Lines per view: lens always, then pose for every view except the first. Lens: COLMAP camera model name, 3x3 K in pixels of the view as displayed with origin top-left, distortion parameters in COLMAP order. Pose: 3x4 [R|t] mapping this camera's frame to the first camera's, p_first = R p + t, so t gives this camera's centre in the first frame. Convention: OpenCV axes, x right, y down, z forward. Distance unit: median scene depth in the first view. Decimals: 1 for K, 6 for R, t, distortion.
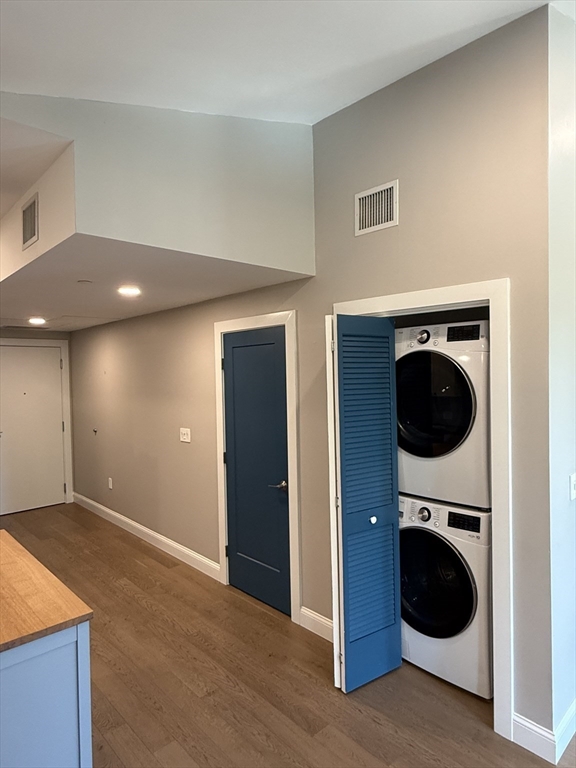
lens RADIAL K [[477.2, 0, 288.7], [0, 477.2, 384.9], [0, 0, 1]] dist [-0.003532, 0.002062]
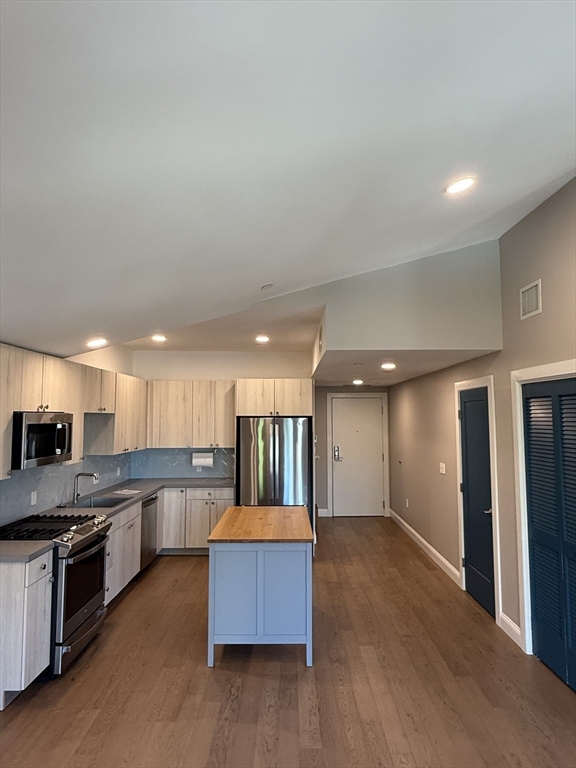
lens RADIAL K [[477.2, 0, 287.9], [0, 477.2, 383.1], [0, 0, 1]] dist [-0.003532, 0.002062]
pose [[0.731564, -0.033394, -0.680955, 0.409452], [-0.025983, 0.996708, -0.076793, -0.016943], [0.681278, 0.073872, 0.728288, -0.276784]]
